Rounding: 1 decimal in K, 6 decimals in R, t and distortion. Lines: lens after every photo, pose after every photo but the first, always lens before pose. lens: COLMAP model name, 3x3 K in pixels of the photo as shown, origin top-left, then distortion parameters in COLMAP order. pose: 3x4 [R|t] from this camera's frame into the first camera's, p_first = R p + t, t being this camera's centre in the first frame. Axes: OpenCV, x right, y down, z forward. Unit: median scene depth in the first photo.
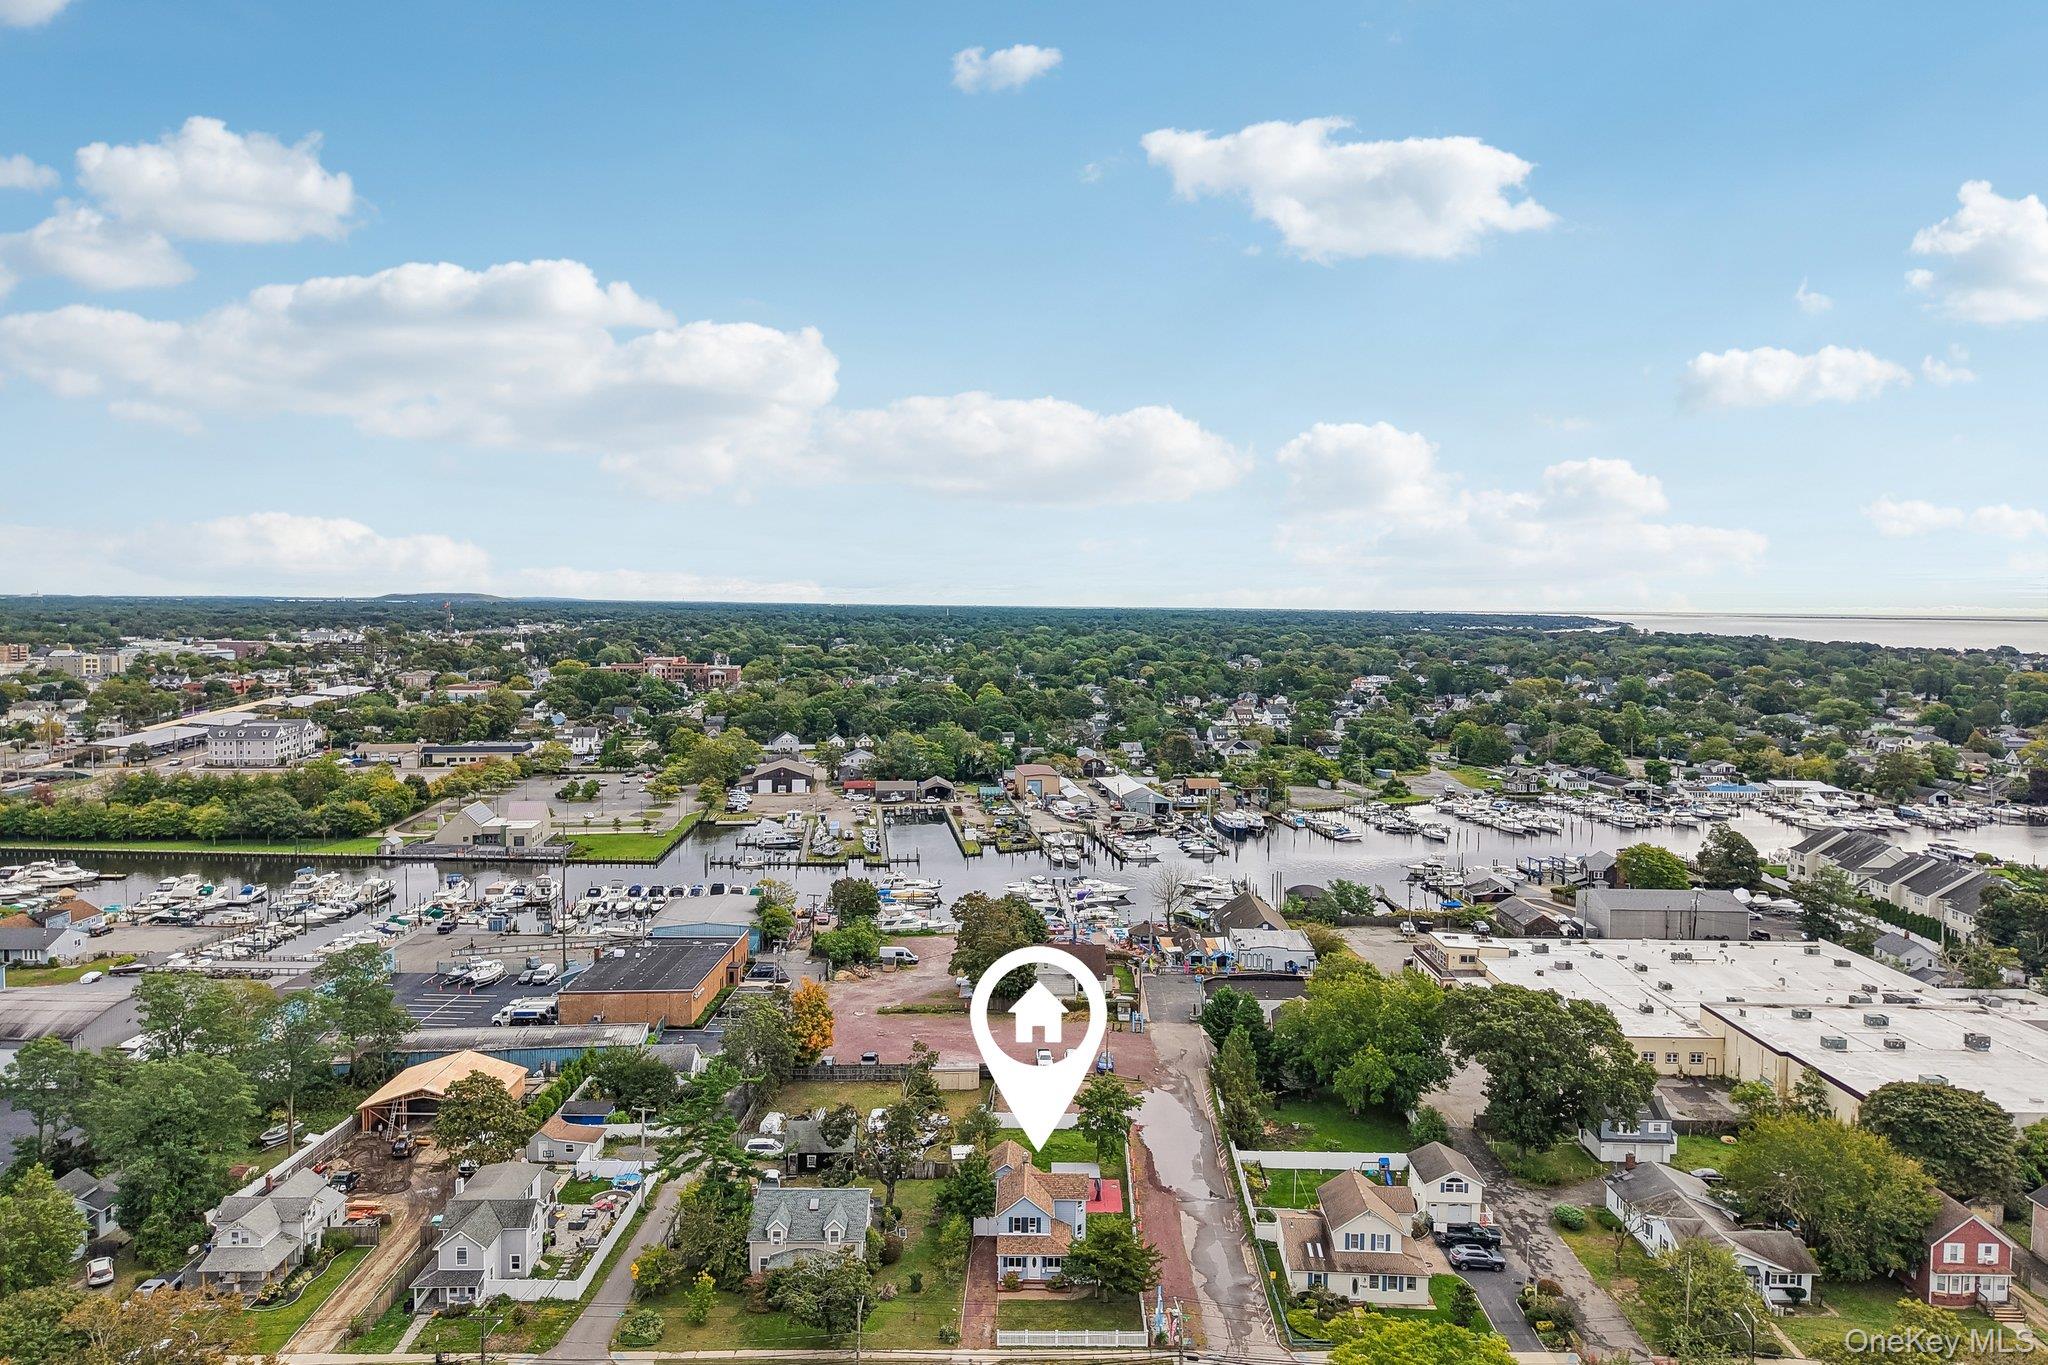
lens RADIAL K [[1439.8, 0, 1024.0], [0, 1439.8, 682.5], [0, 0, 1]] dist [0.006144, -0.002747]
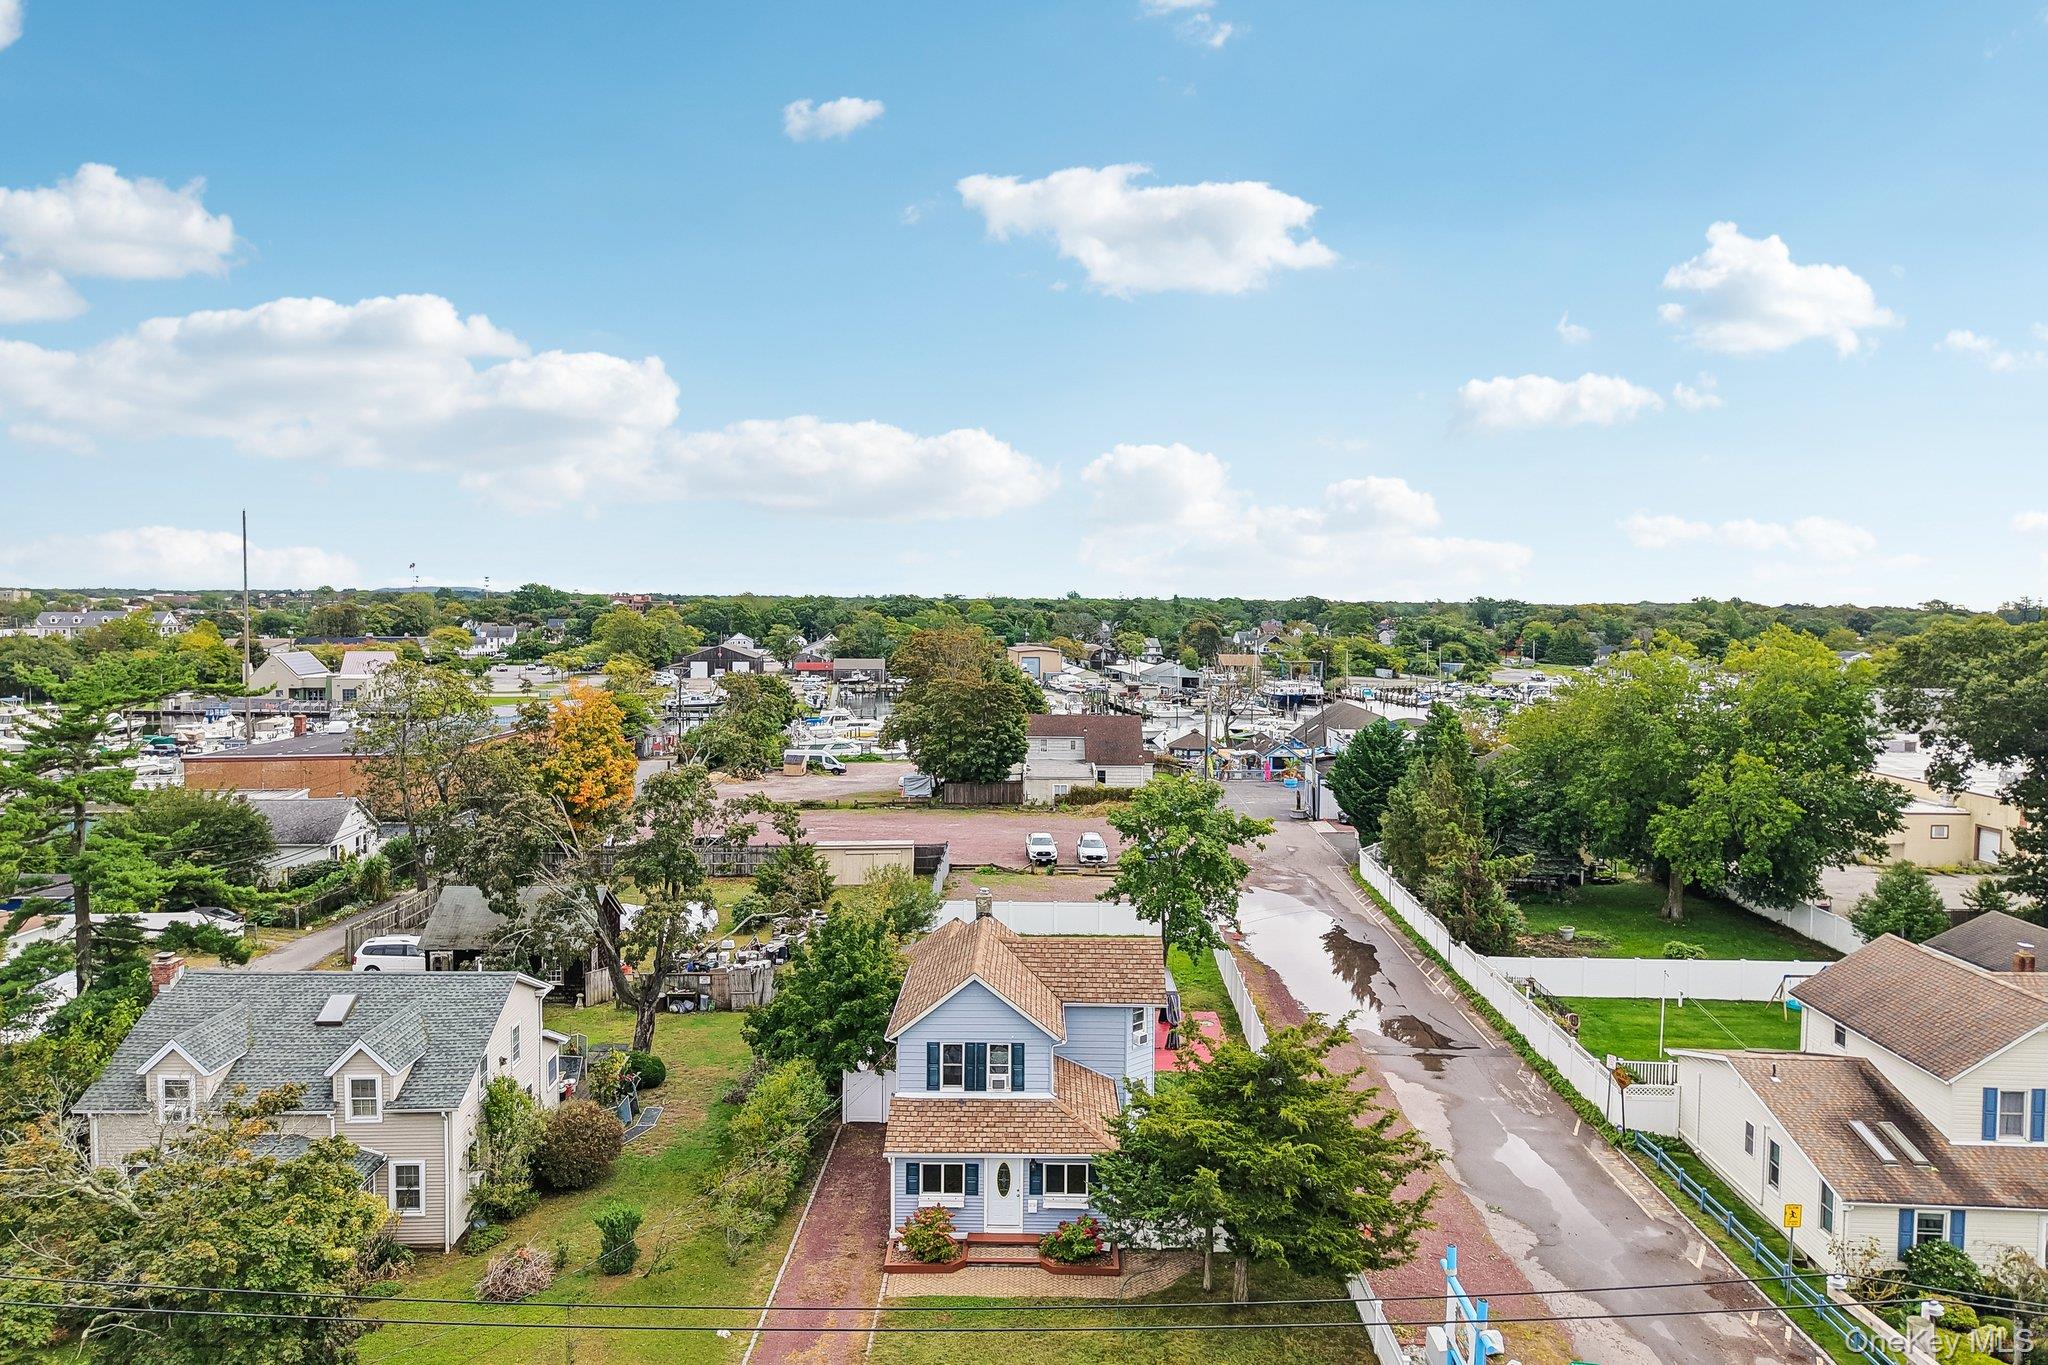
lens RADIAL K [[1439.8, 0, 1024.0], [0, 1439.8, 682.5], [0, 0, 1]] dist [0.006144, -0.002747]
pose [[1.000000, -0.000743, 0.000456, 0.009682], [0.000743, 1.000000, -0.000434, 0.246241], [-0.000456, 0.000434, 1.000000, 0.573850]]
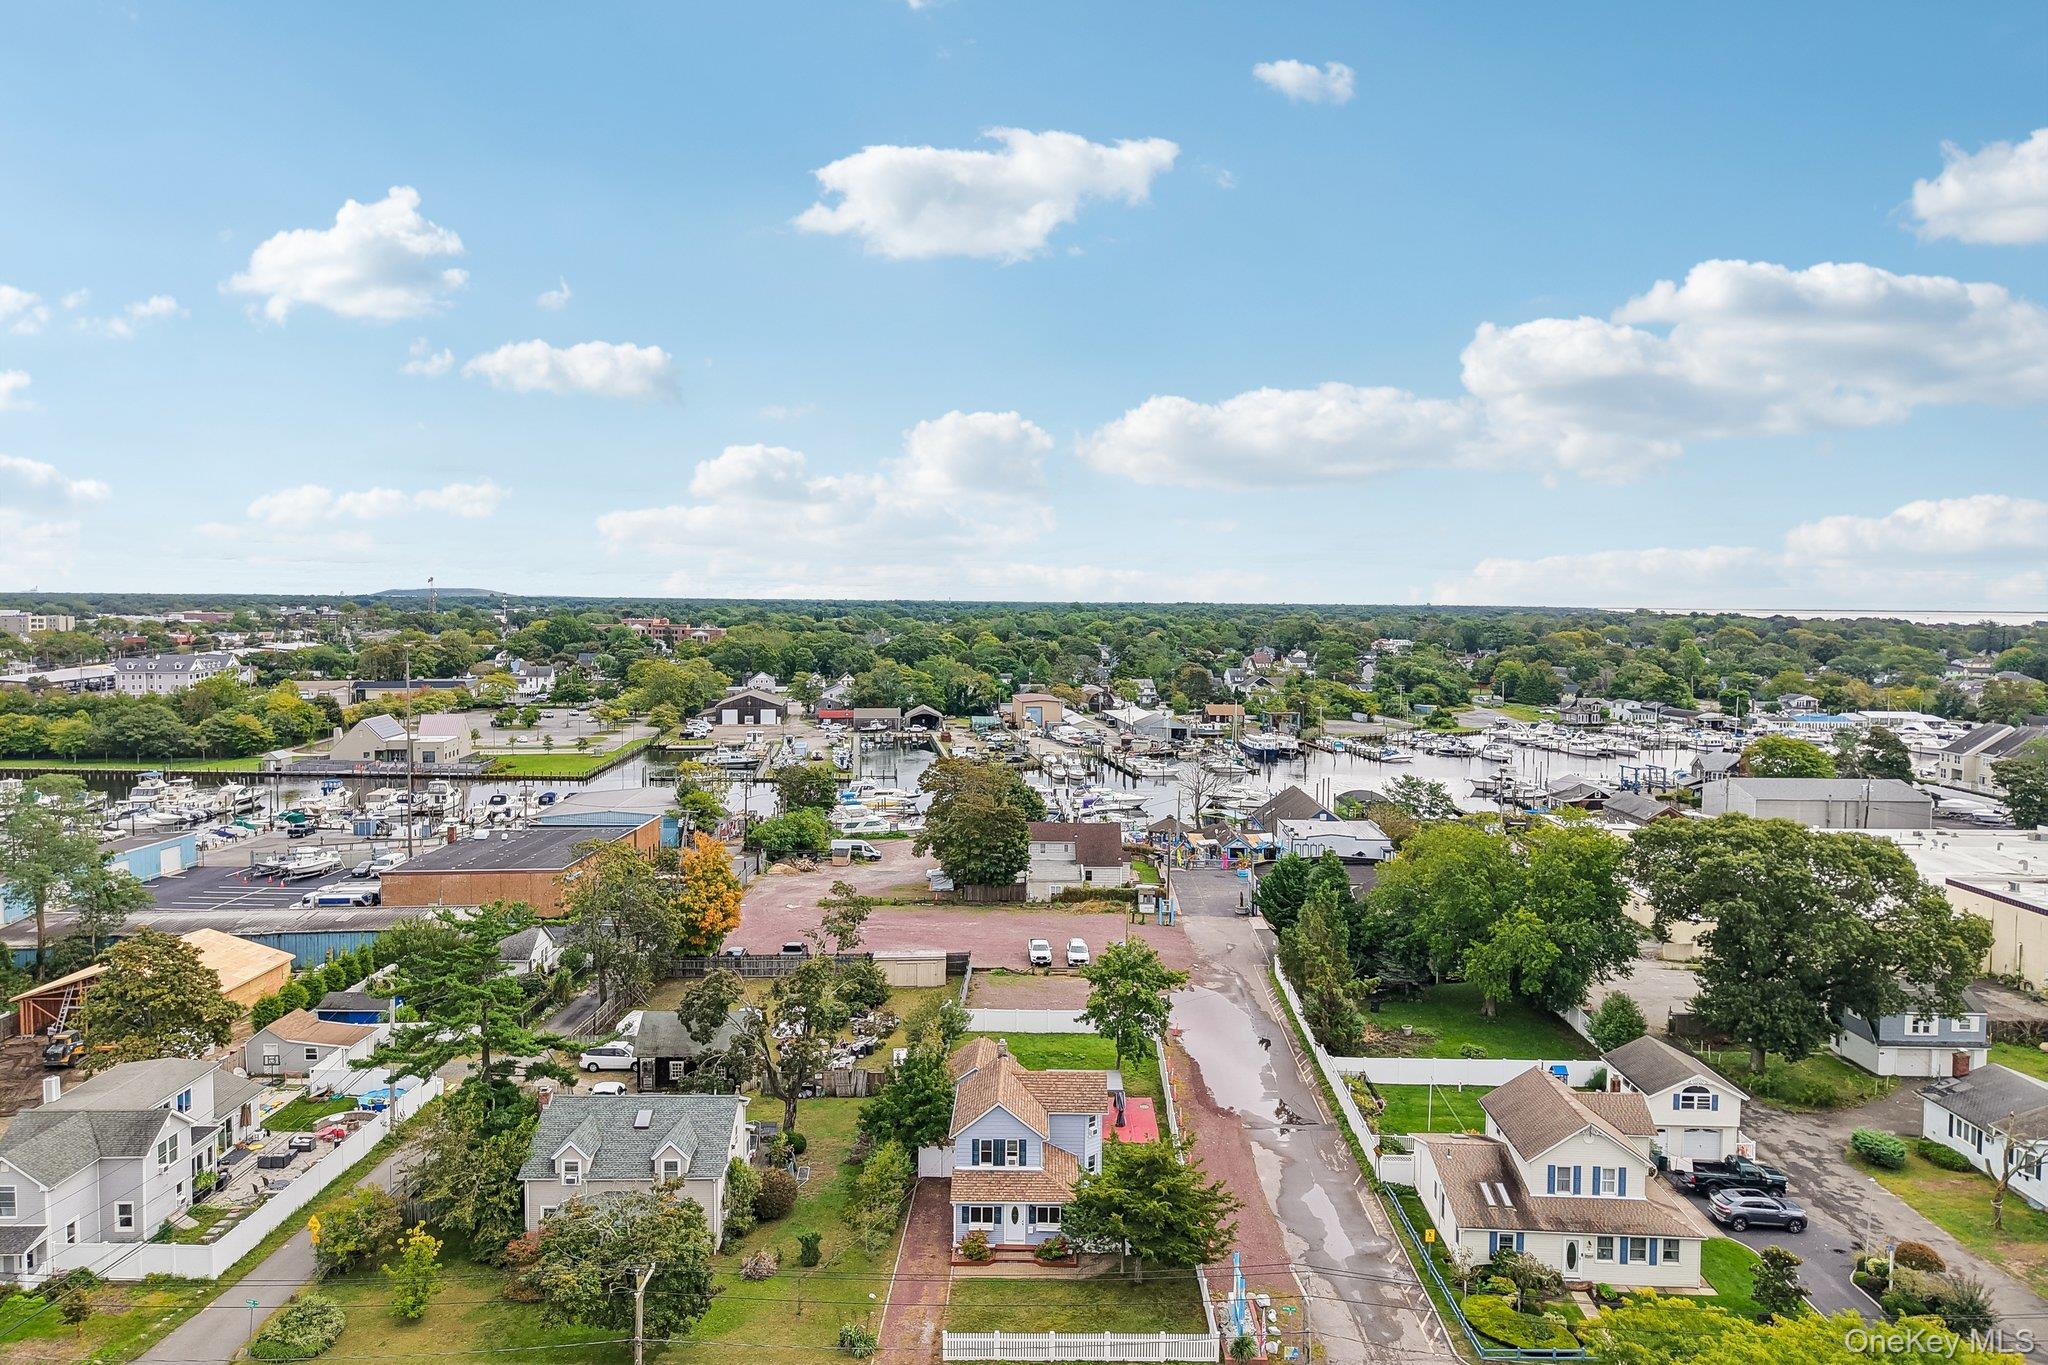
lens RADIAL K [[1439.8, 0, 1024.0], [0, 1439.8, 682.5], [0, 0, 1]] dist [0.006144, -0.002747]
pose [[0.999996, -0.001338, -0.002470, 0.010547], [0.001339, 0.999999, 0.000622, 0.156369], [0.002470, -0.000626, 0.999997, 0.349880]]
